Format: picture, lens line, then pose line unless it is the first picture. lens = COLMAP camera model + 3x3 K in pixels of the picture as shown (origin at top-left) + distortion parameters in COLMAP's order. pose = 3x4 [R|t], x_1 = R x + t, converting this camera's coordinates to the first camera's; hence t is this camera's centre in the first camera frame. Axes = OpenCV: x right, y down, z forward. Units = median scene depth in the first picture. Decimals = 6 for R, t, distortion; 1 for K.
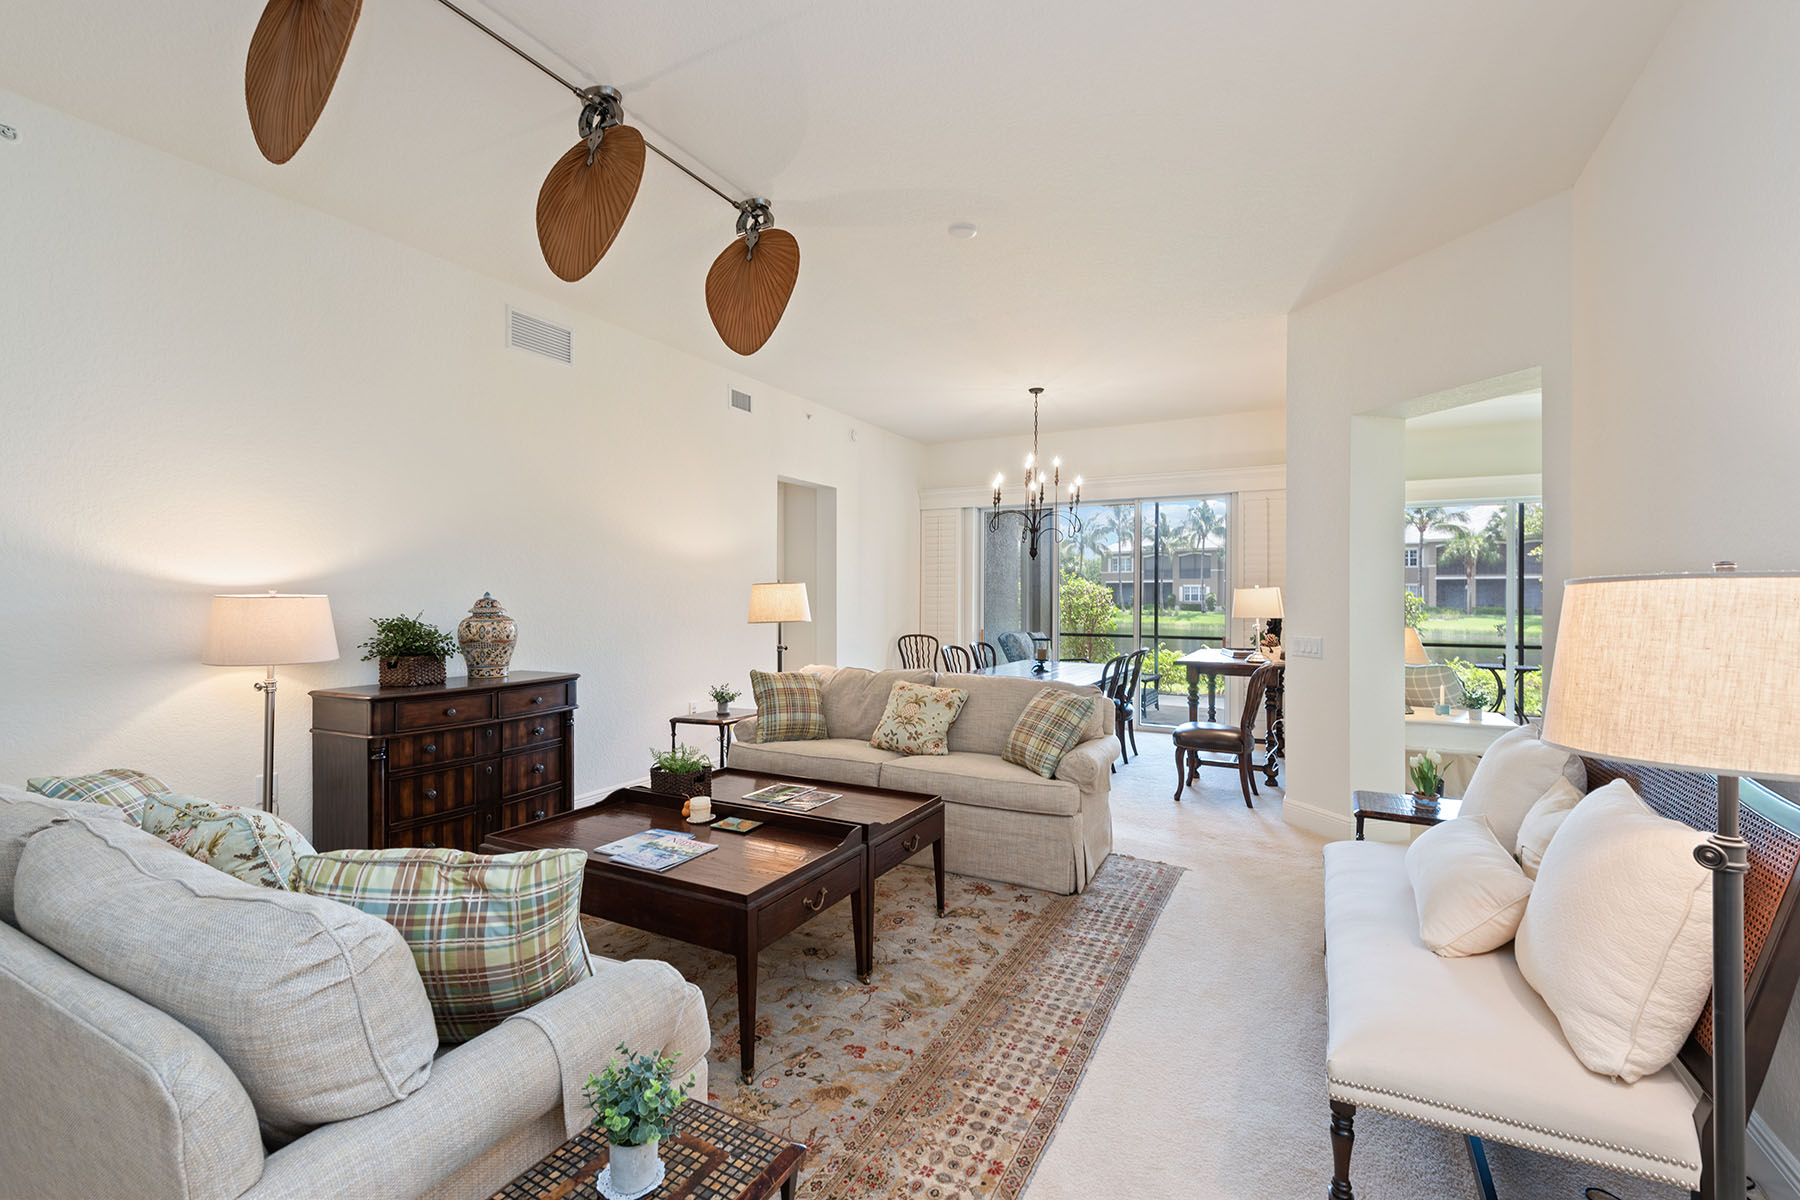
lens RADIAL K [[770.4, 0, 902.3], [0, 770.4, 597.6], [0, 0, 1]] dist [0.001965, 0.000020]
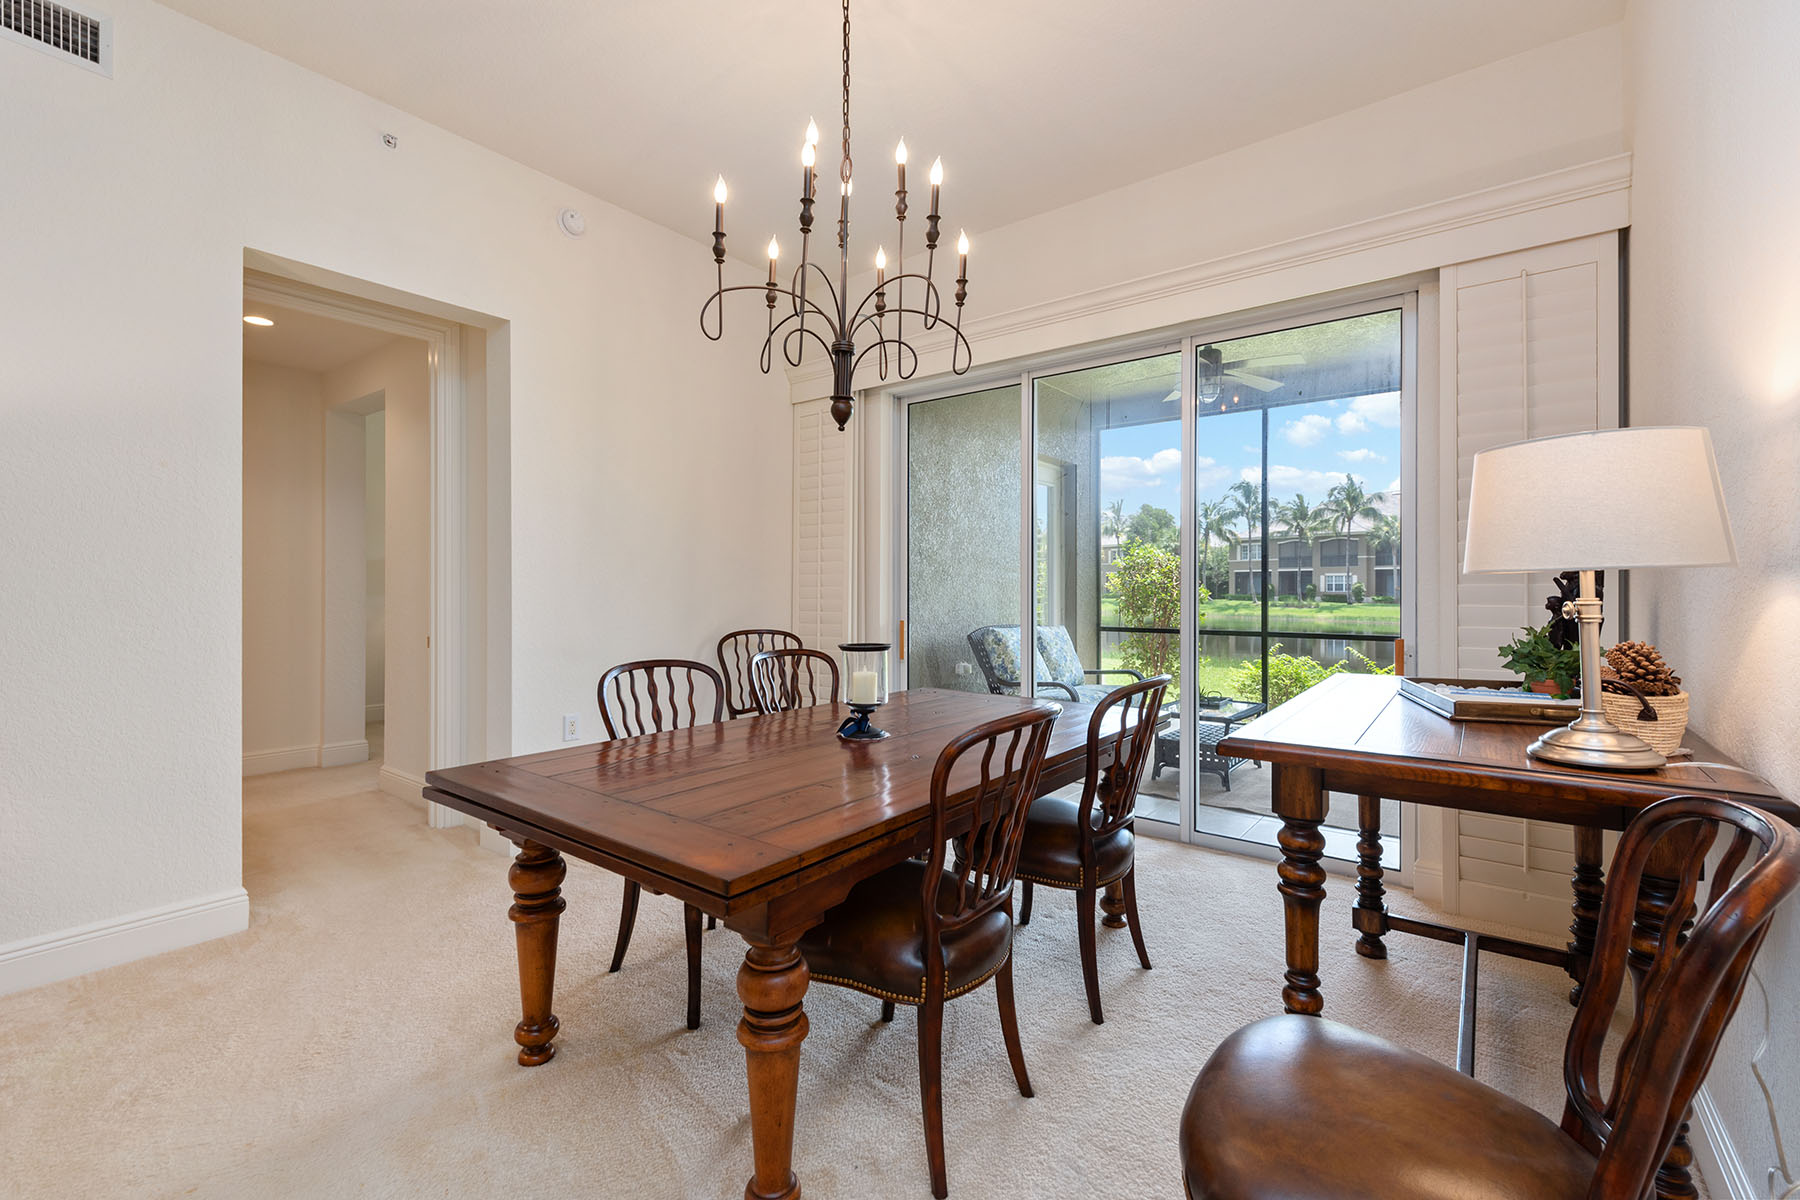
lens RADIAL K [[770.4, 0, 884.2], [0, 770.4, 584.6], [0, 0, 1]] dist [0.001965, 0.000020]
pose [[0.985506, -0.001227, -0.169635, 0.285434], [0.000374, 0.999987, -0.005061, 0.029566], [0.169639, 0.004925, 0.985494, 0.721764]]
